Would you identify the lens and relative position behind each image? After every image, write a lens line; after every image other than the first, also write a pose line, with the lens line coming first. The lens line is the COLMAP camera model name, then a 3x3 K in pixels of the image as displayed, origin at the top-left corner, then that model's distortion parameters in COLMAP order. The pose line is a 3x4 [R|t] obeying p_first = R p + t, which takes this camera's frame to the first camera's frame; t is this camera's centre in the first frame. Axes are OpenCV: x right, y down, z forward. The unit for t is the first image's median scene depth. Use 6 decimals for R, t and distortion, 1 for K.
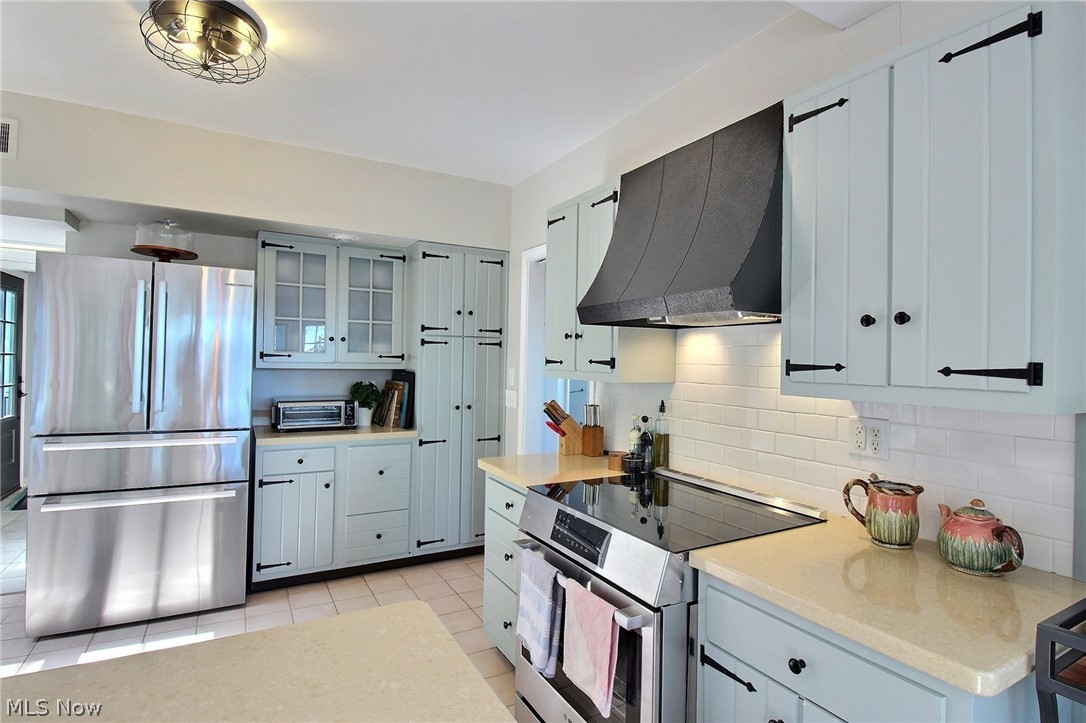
lens RADIAL K [[554.4, 0, 574.4], [0, 554.4, 356.0], [0, 0, 1]] dist [-0.001316, -0.000132]
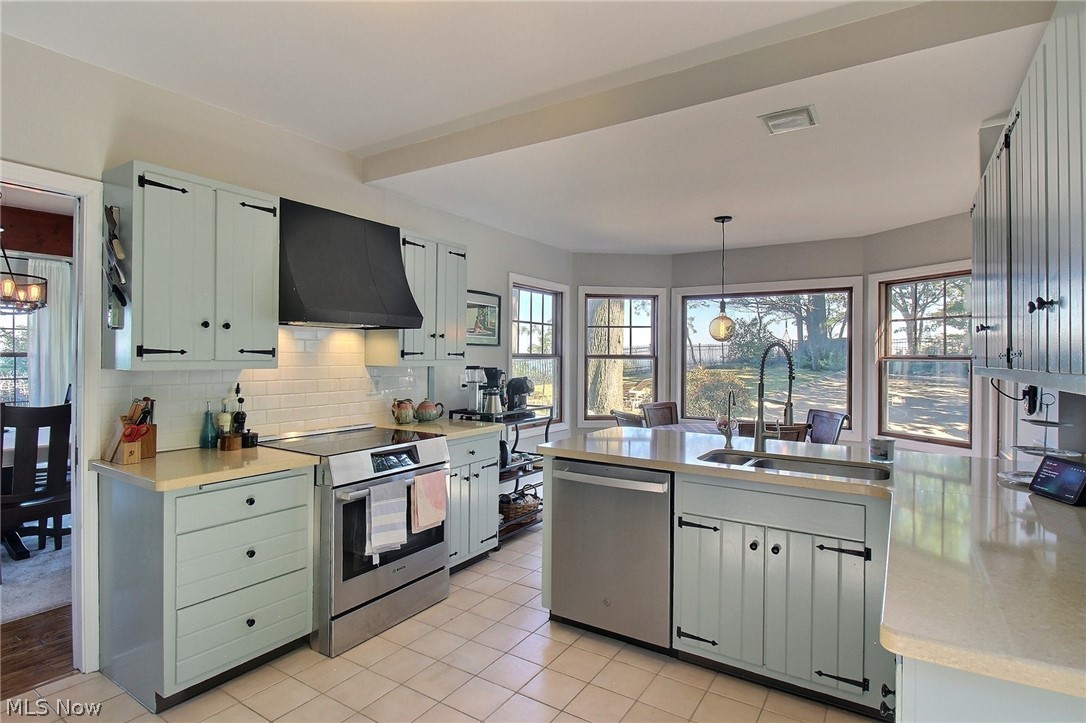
lens RADIAL K [[554.4, 0, 574.4], [0, 554.4, 356.0], [0, 0, 1]] dist [-0.001316, -0.000132]
pose [[-0.472670, -0.028042, 0.880793, -1.294411], [-0.030641, 0.999412, 0.015375, -0.017656], [-0.880707, -0.019721, -0.473252, 0.999025]]
